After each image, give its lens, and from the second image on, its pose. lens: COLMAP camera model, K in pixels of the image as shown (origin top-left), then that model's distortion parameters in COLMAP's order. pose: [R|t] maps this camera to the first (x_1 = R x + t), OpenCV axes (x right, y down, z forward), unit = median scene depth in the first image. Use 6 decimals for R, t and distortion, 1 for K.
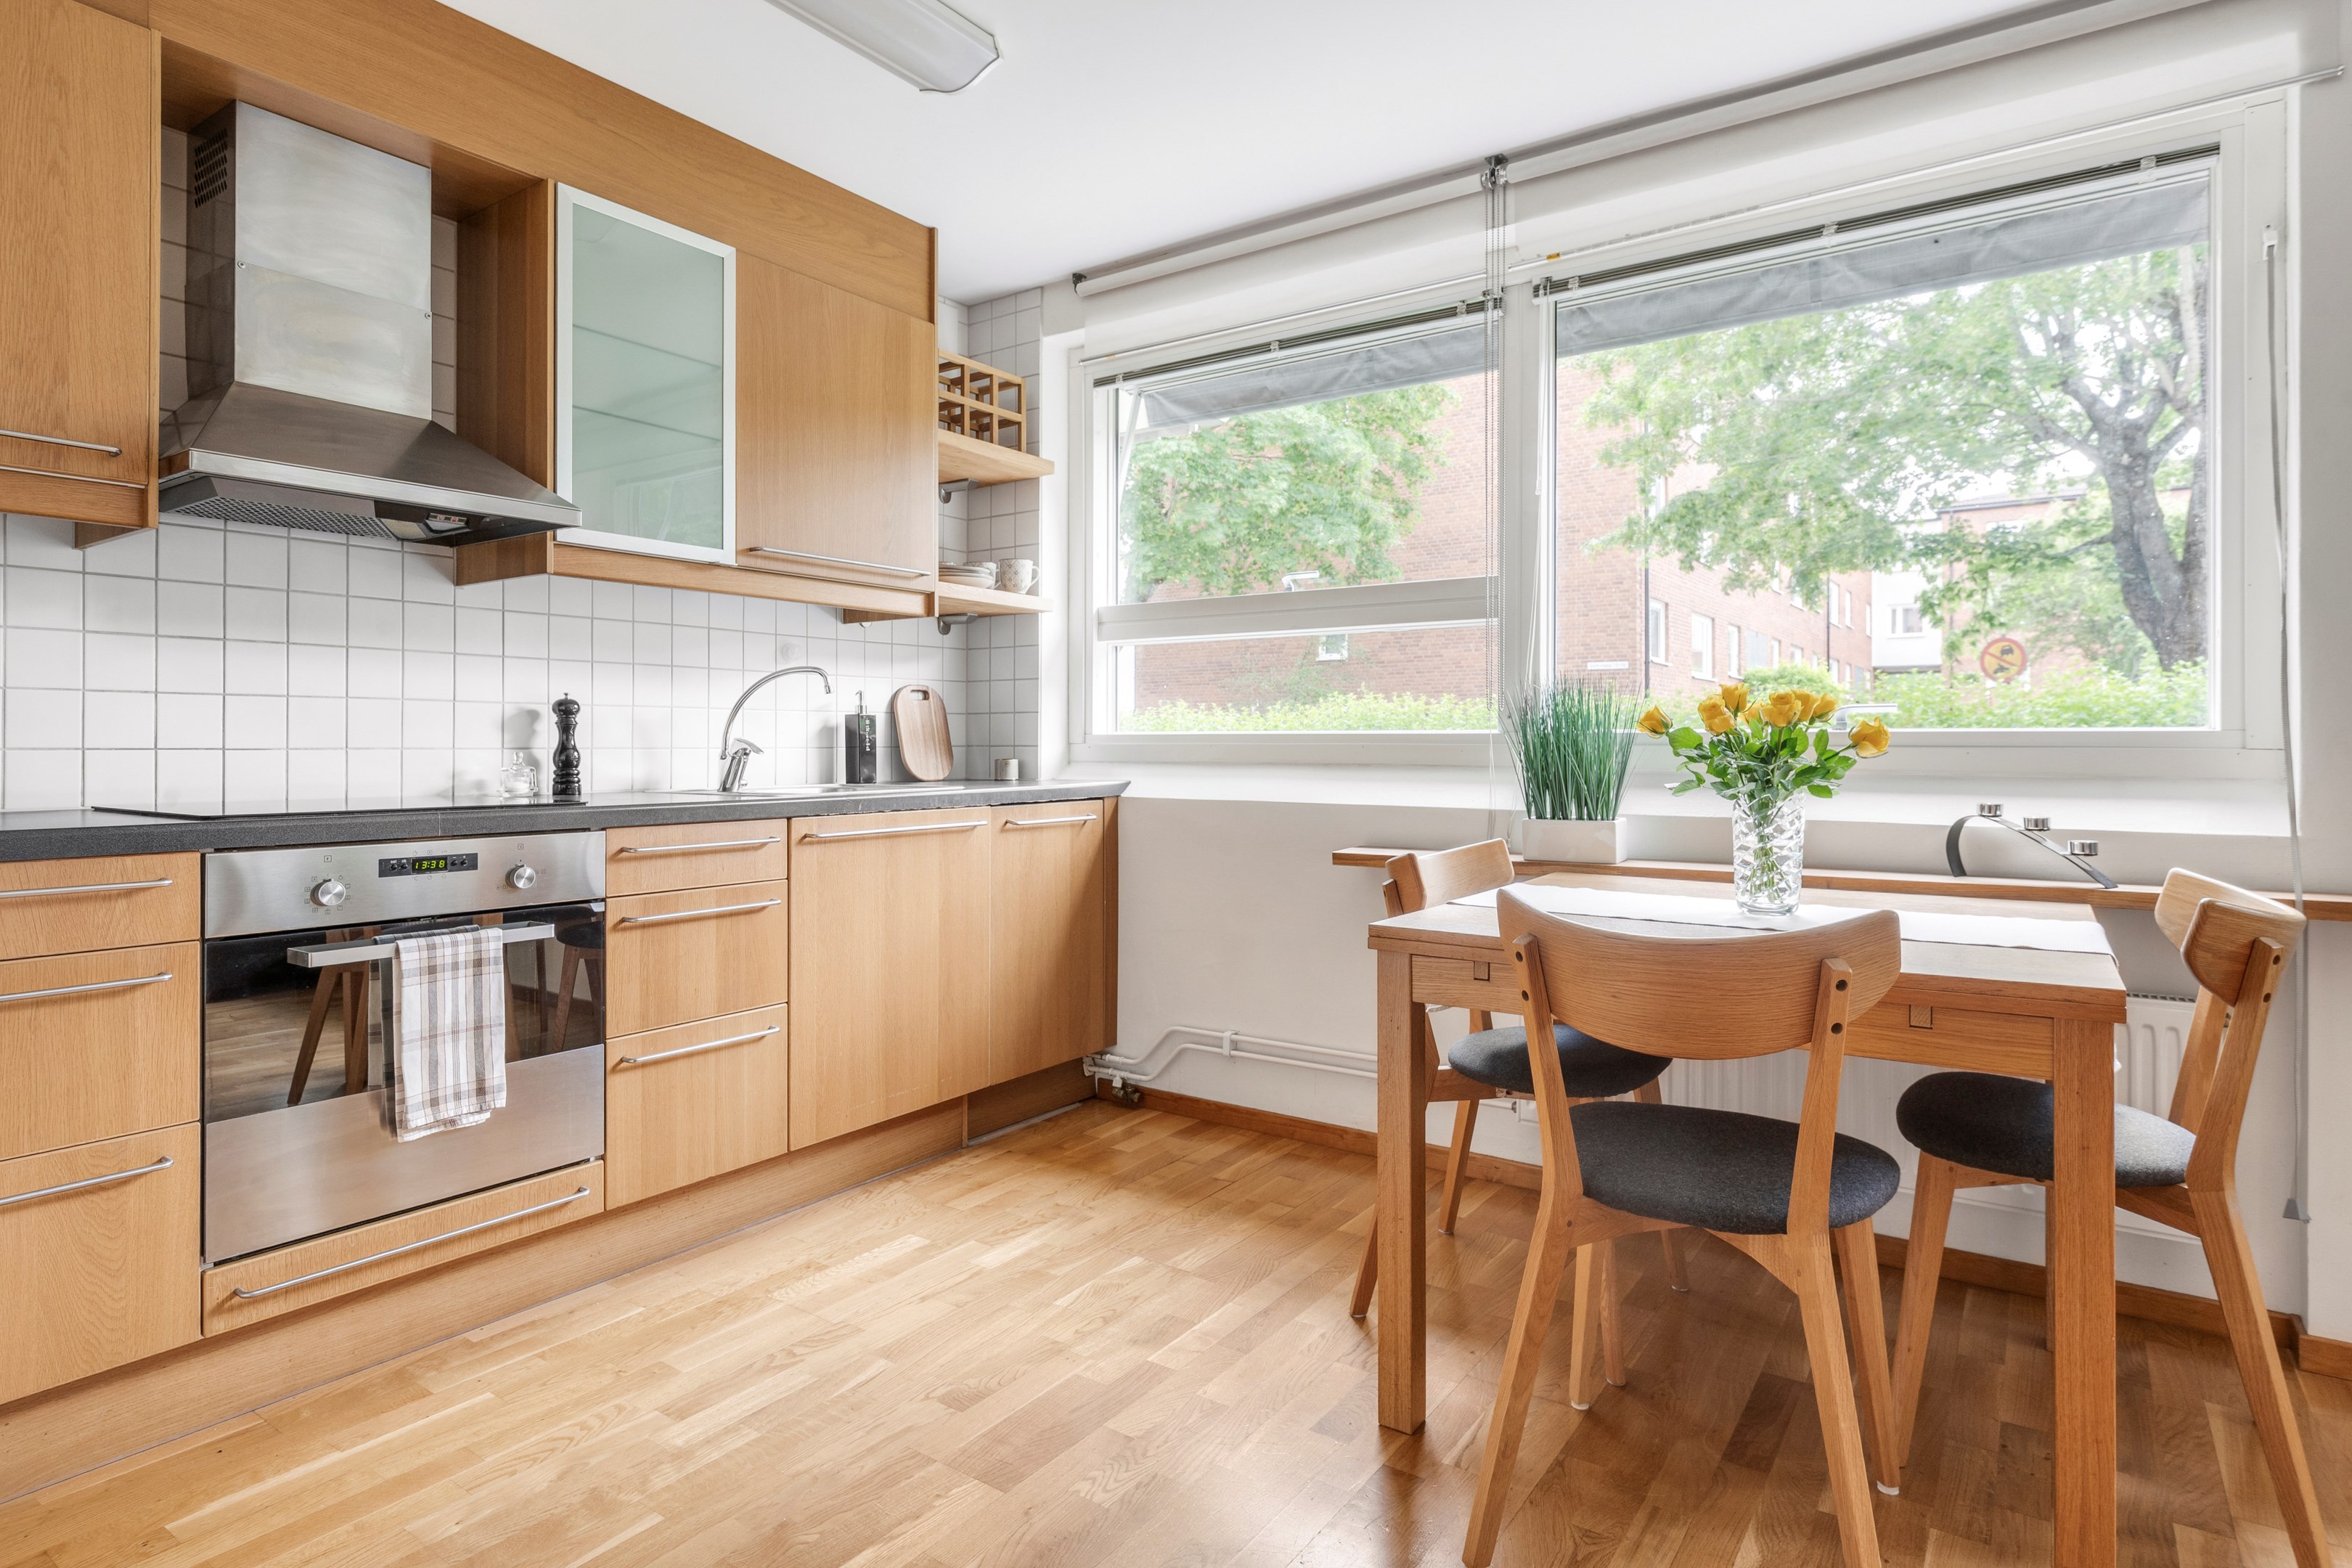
lens RADIAL K [[1242.1, 0, 1190.0], [0, 1242.1, 743.2], [0, 0, 1]] dist [0.005313, -0.006414]
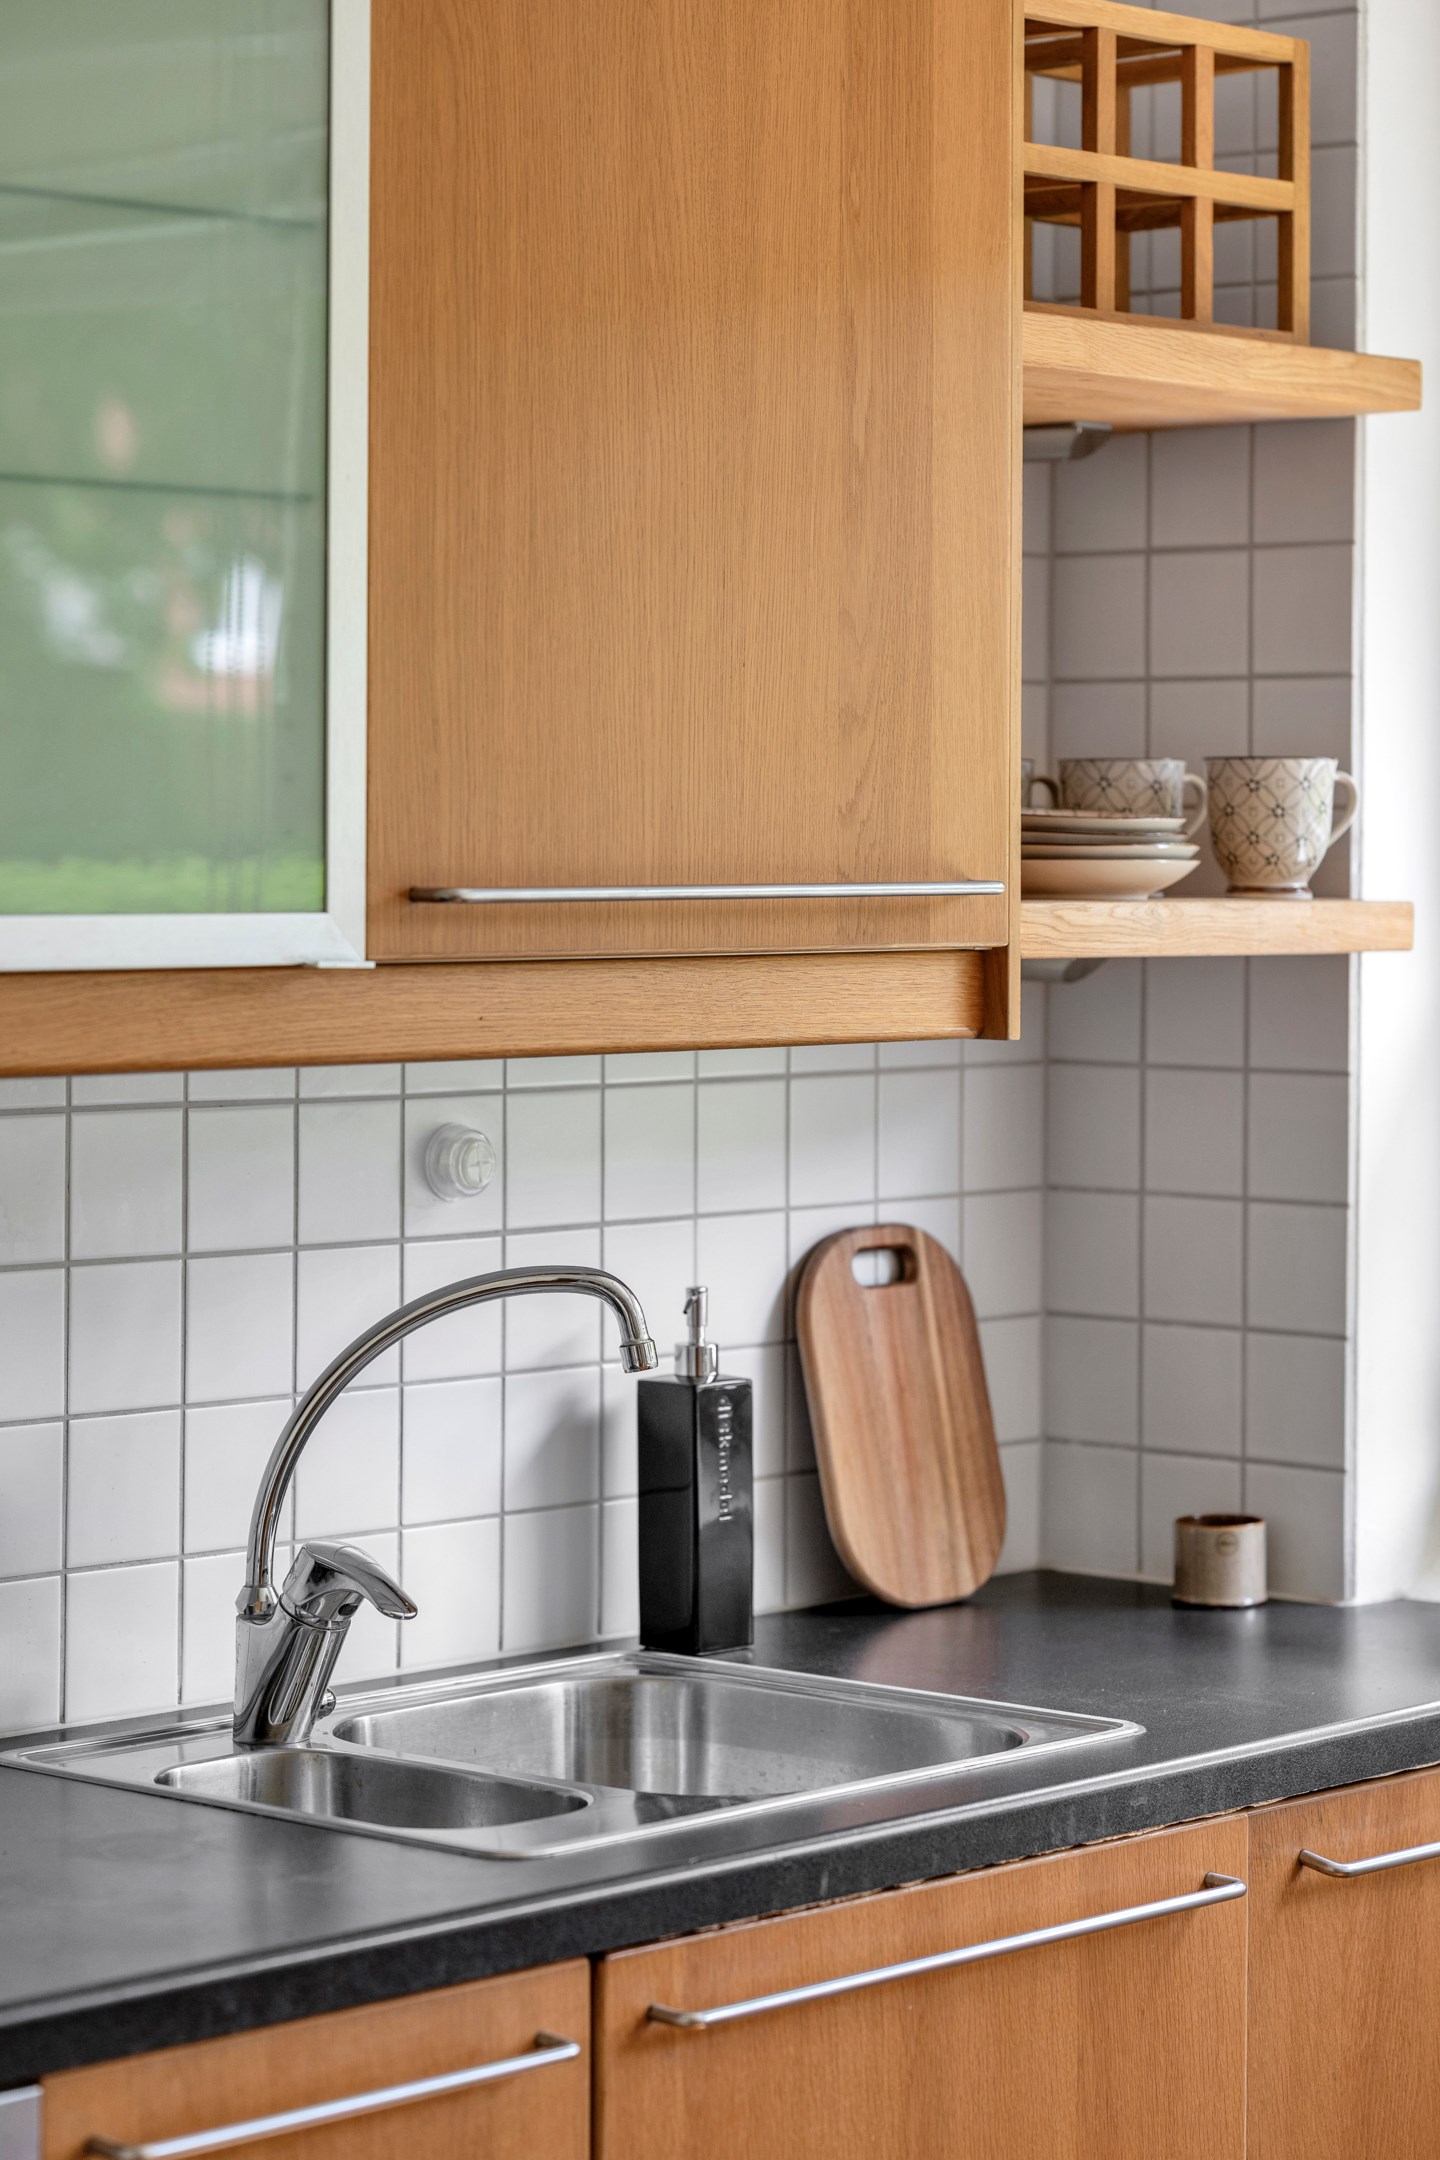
lens RADIAL K [[5198.1, 0, 685.0], [0, 5198.1, 872.9], [0, 0, 1]] dist [-0.020638, 0.000000]
pose [[0.988569, 0.004913, -0.150687, -0.124181], [-0.003814, 0.999964, 0.007582, -0.165180], [0.150719, -0.006921, 0.988552, -0.090626]]
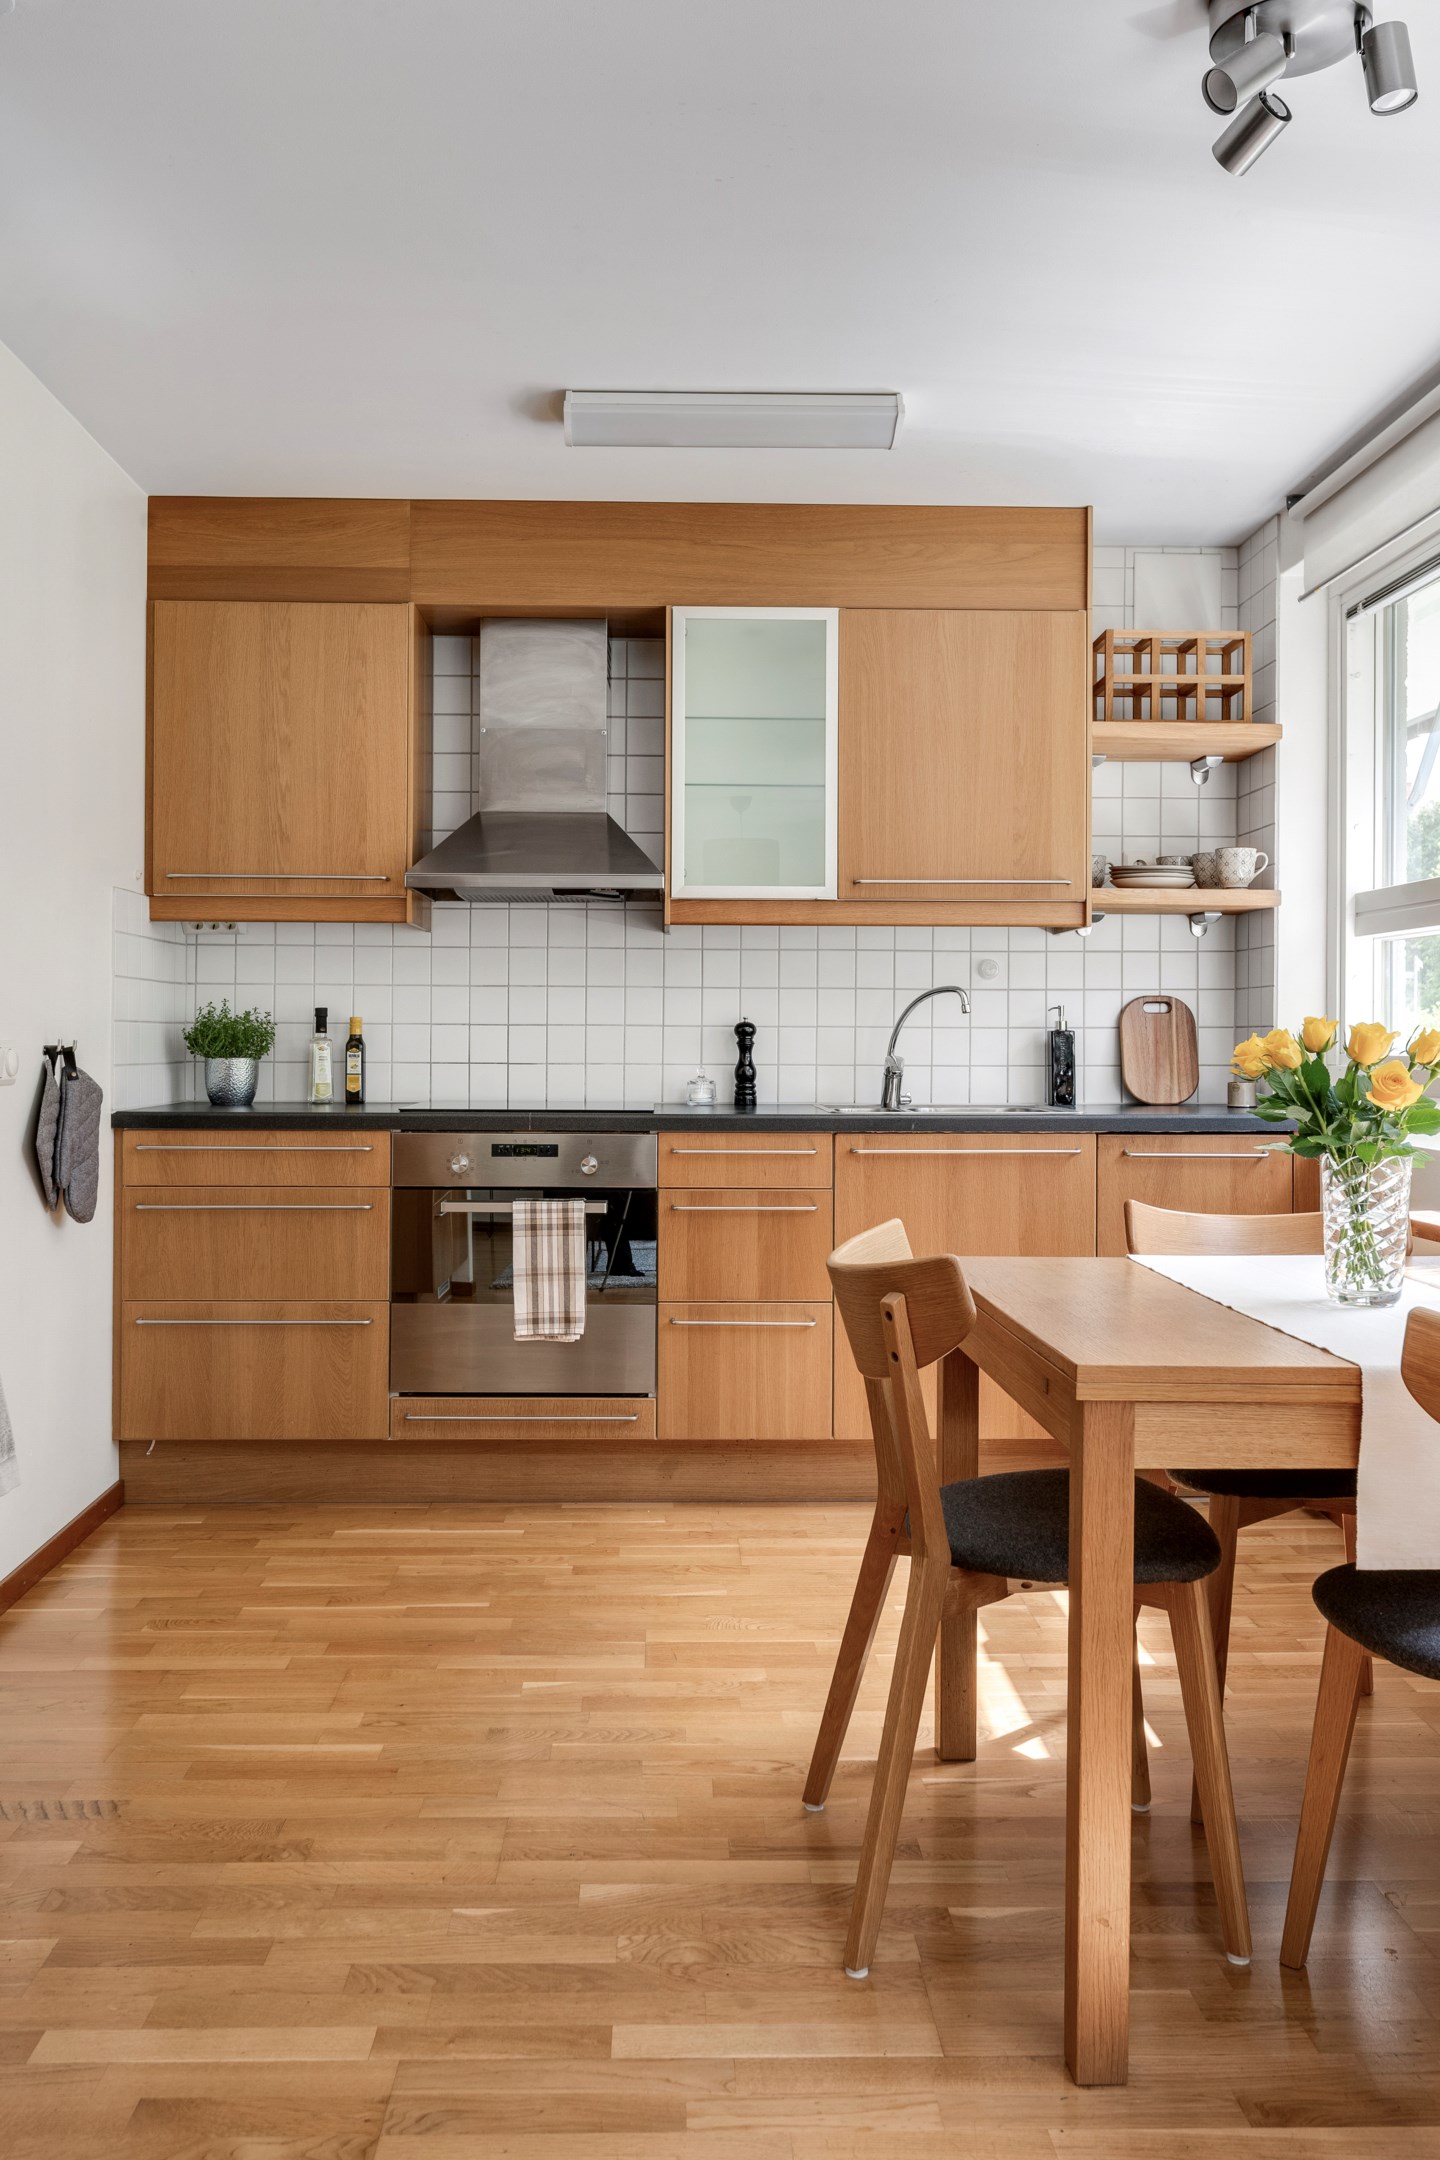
lens RADIAL K [[1800.2, 0, 704.6], [0, 1800.2, 1026.8], [0, 0, 1]] dist [0.002994, -0.004283]
pose [[0.587719, -0.000351, -0.809065, 0.809276], [-0.003923, 0.999987, -0.003284, -0.024859], [0.809056, 0.005104, 0.587710, -0.017839]]
